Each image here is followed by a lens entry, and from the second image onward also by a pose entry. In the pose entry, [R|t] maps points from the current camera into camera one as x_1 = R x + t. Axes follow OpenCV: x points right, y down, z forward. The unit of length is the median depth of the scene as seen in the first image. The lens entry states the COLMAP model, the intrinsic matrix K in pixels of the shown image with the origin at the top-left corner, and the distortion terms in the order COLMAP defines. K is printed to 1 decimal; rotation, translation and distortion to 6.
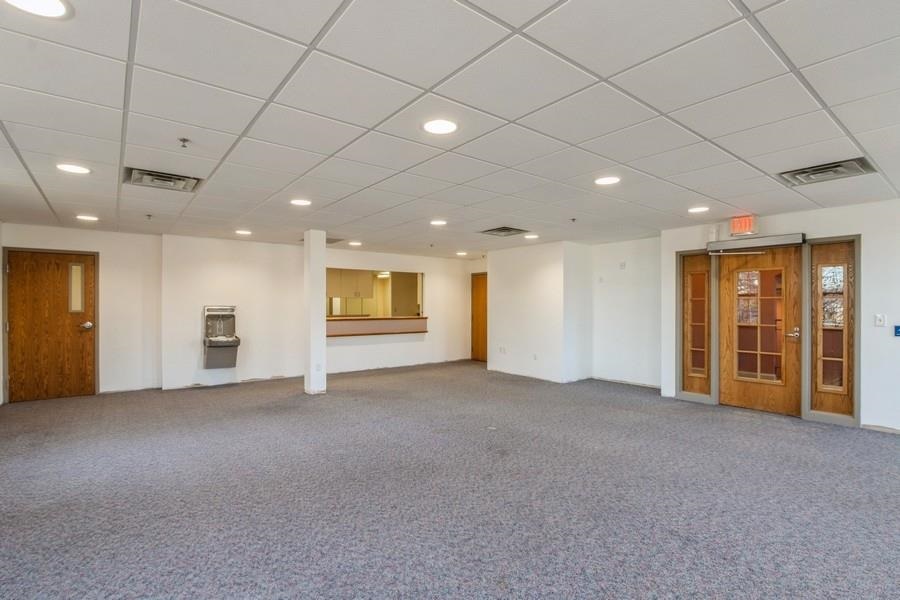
lens RADIAL K [[434.1, 0, 450.0], [0, 434.1, 300.0], [0, 0, 1]] dist [-0.020224, 0.000126]
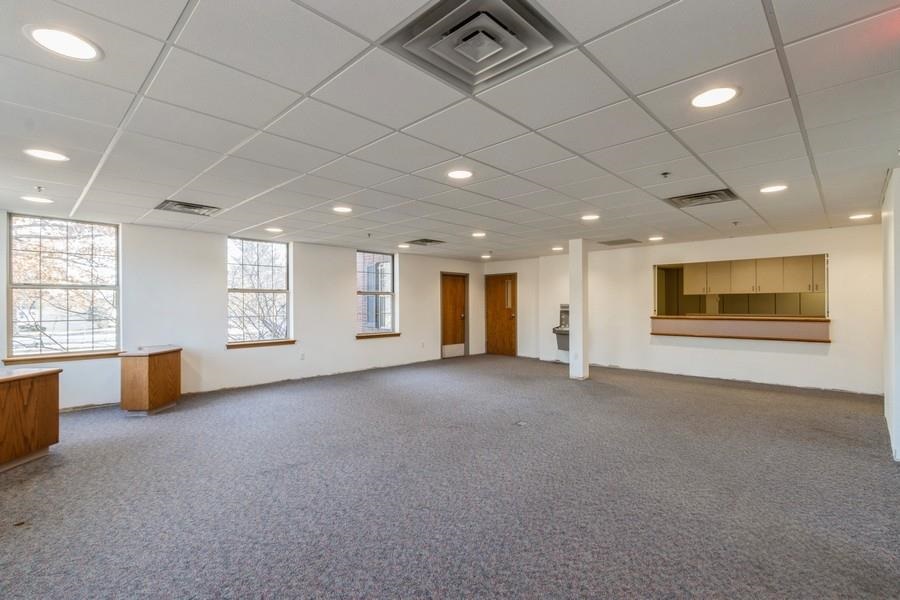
lens RADIAL K [[420.8, 0, 450.0], [0, 420.8, 300.0], [0, 0, 1]] dist [0.000284, -0.000001]
pose [[0.136226, -0.011649, -0.990609, 0.772184], [0.018377, 0.999789, -0.009230, 0.006624], [0.990507, -0.016947, 0.136412, 0.505741]]
